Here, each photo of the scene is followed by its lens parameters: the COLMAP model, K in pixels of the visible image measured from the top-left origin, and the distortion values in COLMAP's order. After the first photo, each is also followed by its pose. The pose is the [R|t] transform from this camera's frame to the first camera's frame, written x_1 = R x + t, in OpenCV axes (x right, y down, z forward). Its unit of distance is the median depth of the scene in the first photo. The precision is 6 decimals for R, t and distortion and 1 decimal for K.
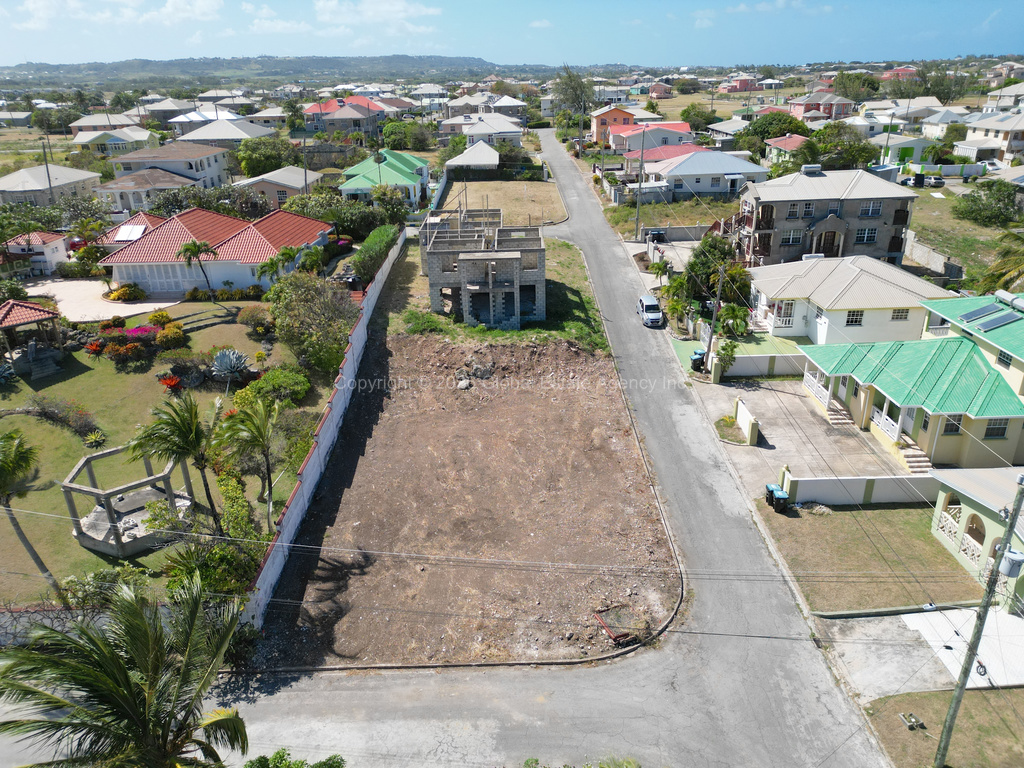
lens RADIAL K [[706.9, 0, 509.4], [0, 706.9, 389.6], [0, 0, 1]] dist [0.079694, -0.078752]
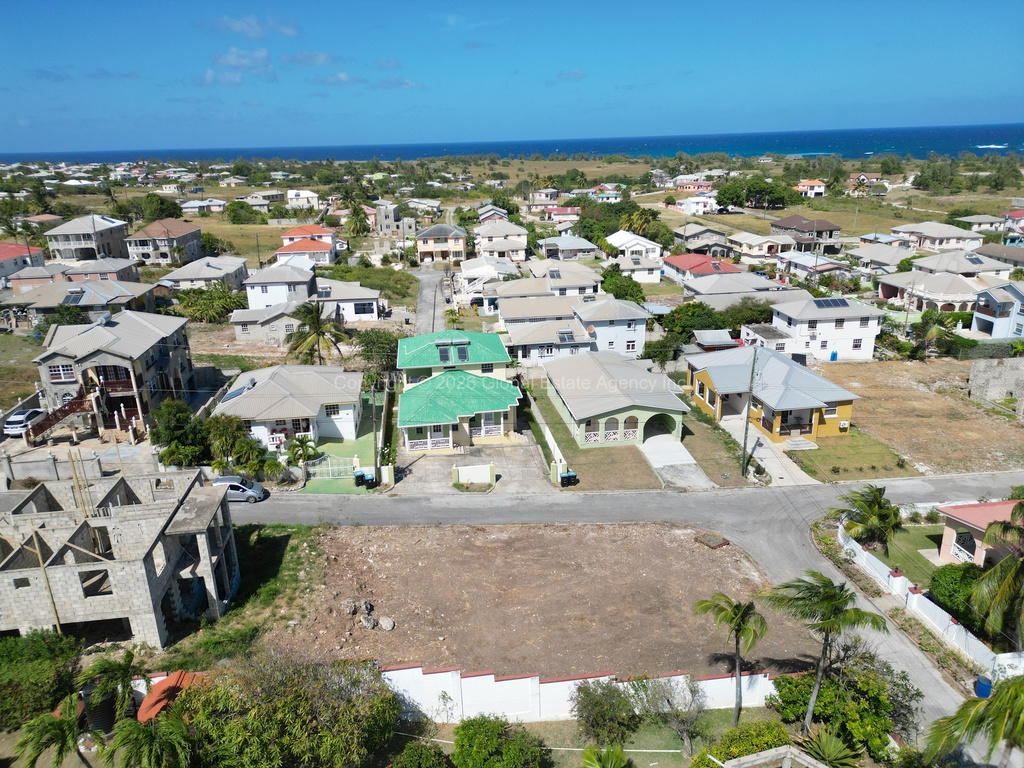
lens RADIAL K [[706.9, 0, 509.4], [0, 706.9, 389.6], [0, 0, 1]] dist [0.079694, -0.078752]
pose [[-0.122270, -0.301276, 0.945665, -0.722900], [0.429041, 0.843144, 0.324087, -0.406891], [-0.894971, 0.445355, 0.026169, 0.723907]]
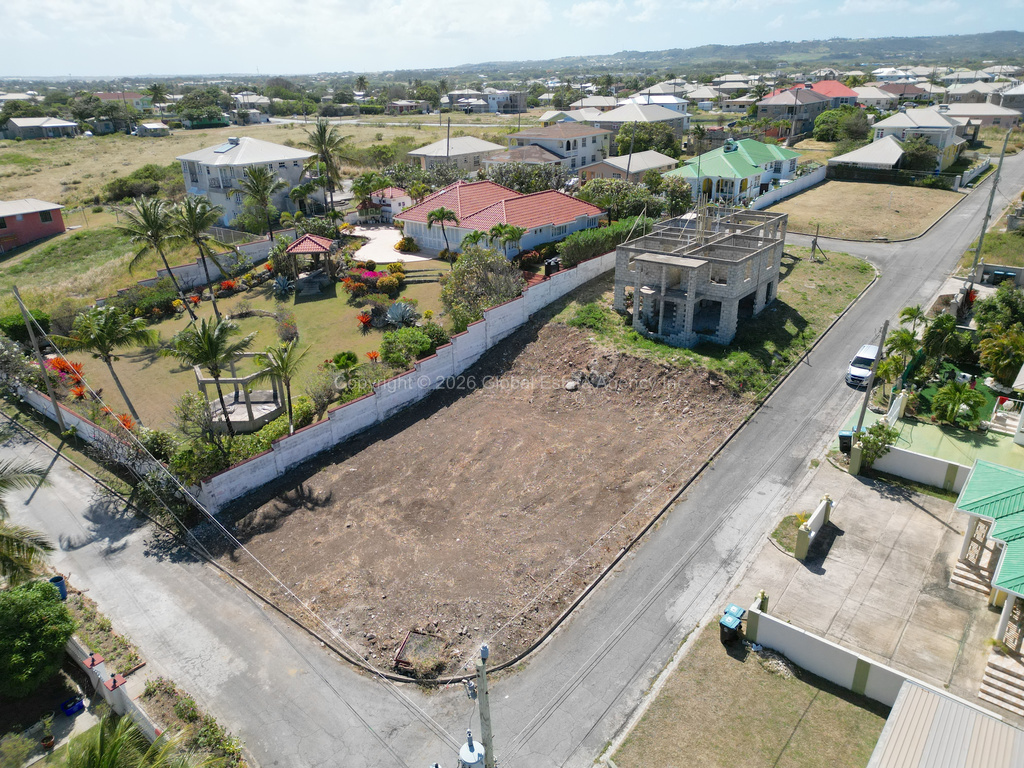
lens RADIAL K [[706.9, 0, 509.4], [0, 706.9, 389.6], [0, 0, 1]] dist [0.079694, -0.078752]
pose [[0.770323, 0.267546, -0.578811, 0.413804], [-0.256513, 0.961053, 0.102846, -0.076996], [0.583784, 0.069248, 0.808951, 0.170688]]
